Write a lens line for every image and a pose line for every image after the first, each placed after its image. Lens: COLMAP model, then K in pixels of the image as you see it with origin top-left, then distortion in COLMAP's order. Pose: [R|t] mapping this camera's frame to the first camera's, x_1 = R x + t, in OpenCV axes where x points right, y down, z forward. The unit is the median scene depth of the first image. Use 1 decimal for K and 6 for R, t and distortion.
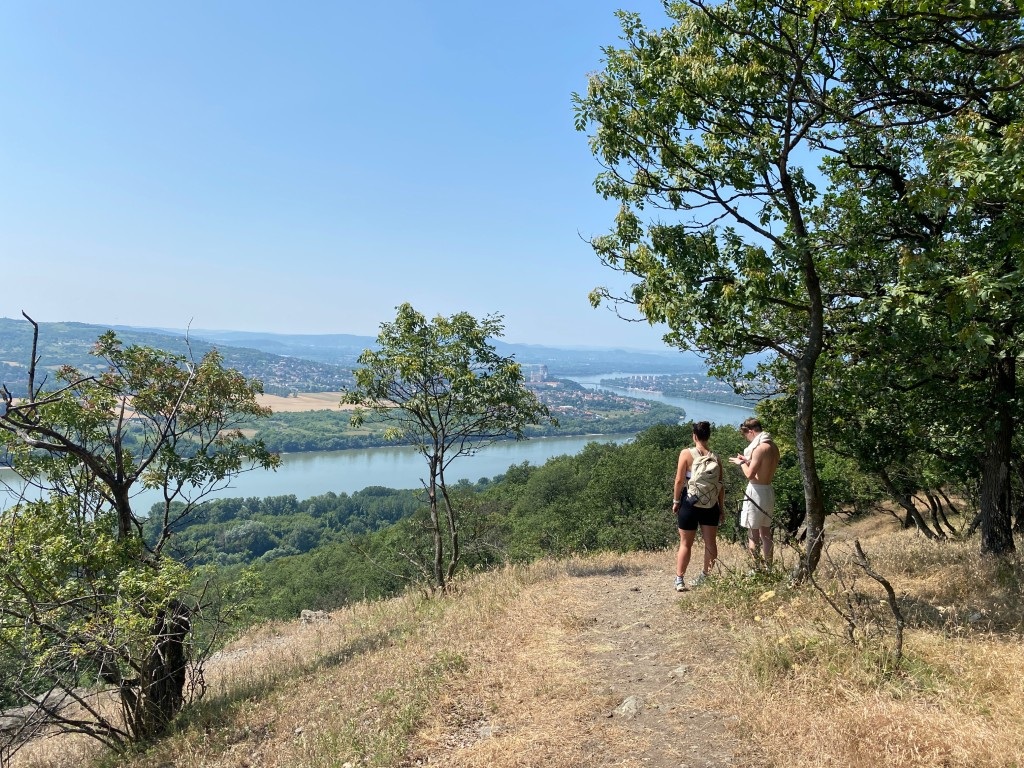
lens RADIAL K [[771.0, 0, 511.2], [0, 771.0, 369.0], [0, 0, 1]] dist [0.036734, -0.044176]
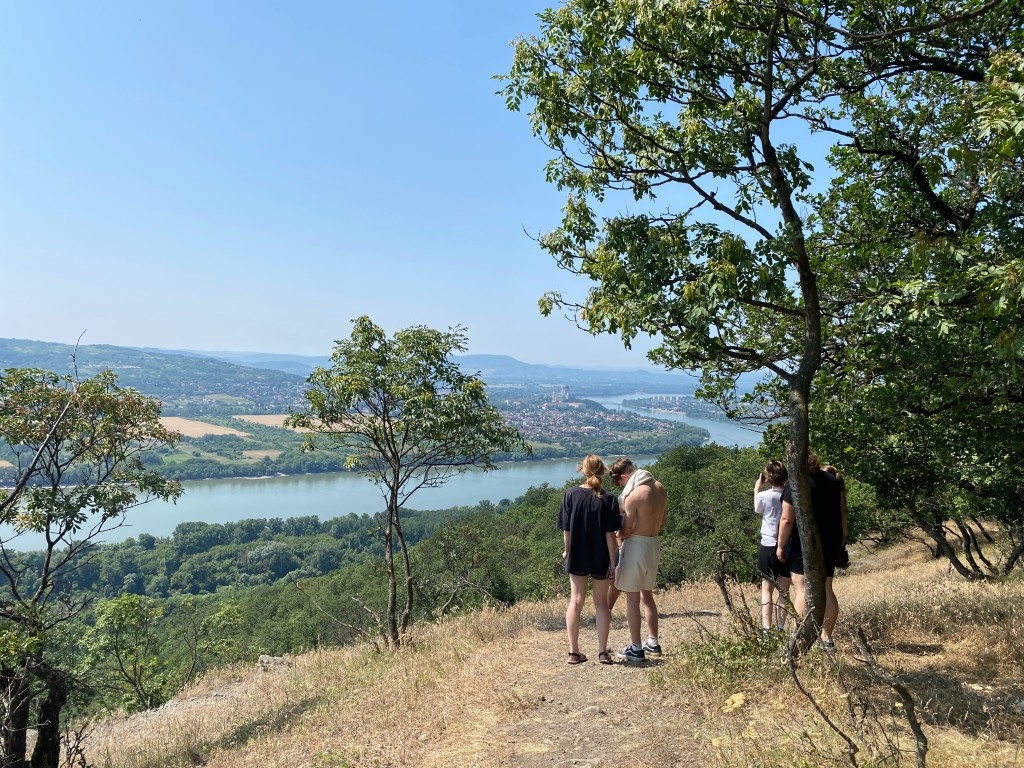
lens RADIAL K [[771.0, 0, 504.6], [0, 771.0, 364.9], [0, 0, 1]] dist [0.036734, -0.044176]
pose [[0.999334, -0.003091, -0.036350, 0.049717], [0.001922, 0.999481, -0.032146, -0.000060], [0.036431, 0.032055, 0.998822, 0.087885]]
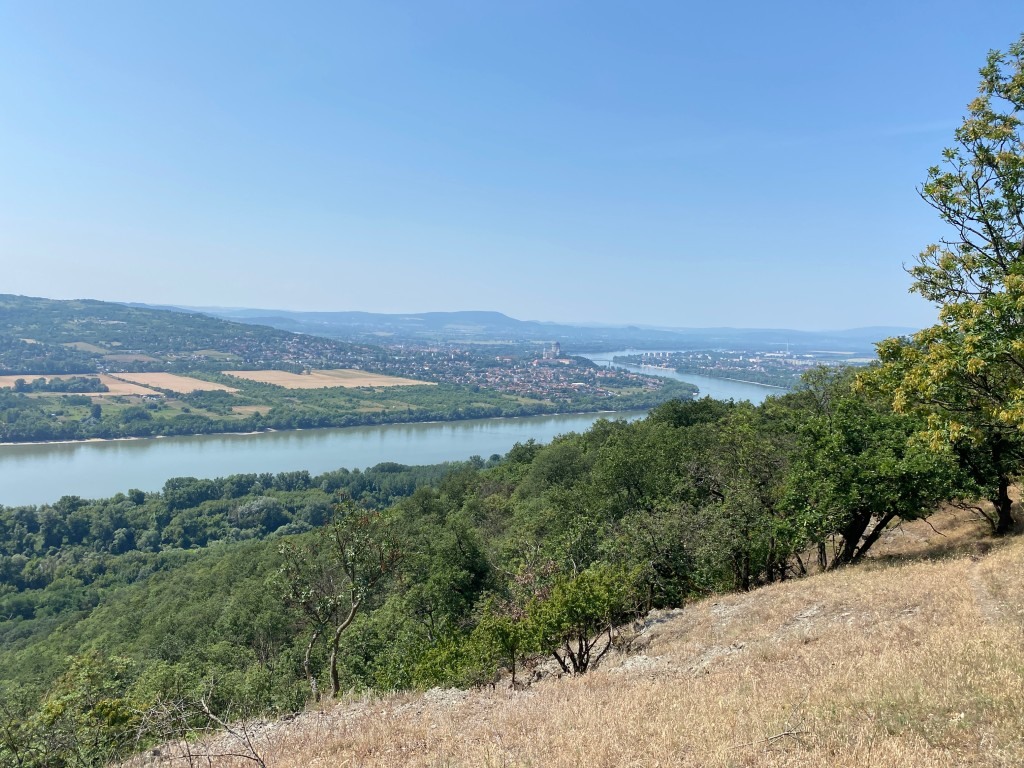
lens RADIAL K [[771.0, 0, 505.3], [0, 771.0, 377.1], [0, 0, 1]] dist [0.036734, -0.044176]
pose [[0.999718, -0.000371, -0.023750, 0.123574], [0.001328, 0.999188, 0.040278, 0.064874], [0.023716, -0.040298, 0.998906, 0.698121]]
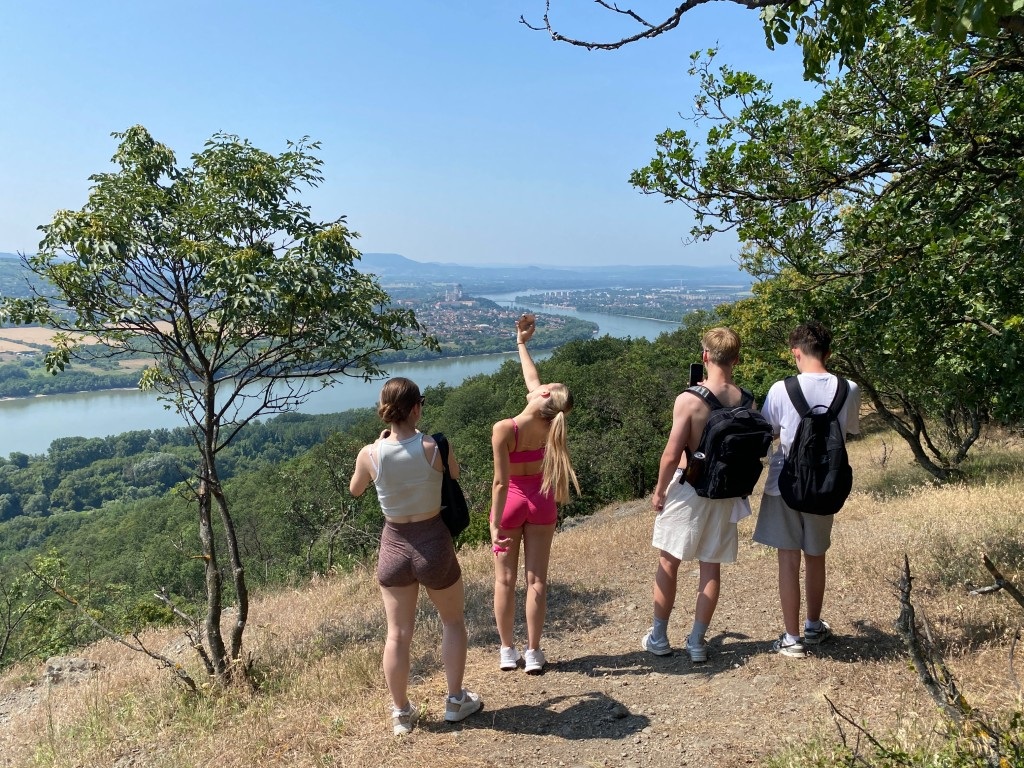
lens RADIAL K [[771.0, 0, 508.6], [0, 771.0, 366.6], [0, 0, 1]] dist [0.036734, -0.044176]
pose [[0.993920, -0.037846, 0.103401, 0.042578], [0.027108, 0.994276, 0.103347, 0.021772], [-0.106720, -0.099915, 0.989256, 0.356491]]
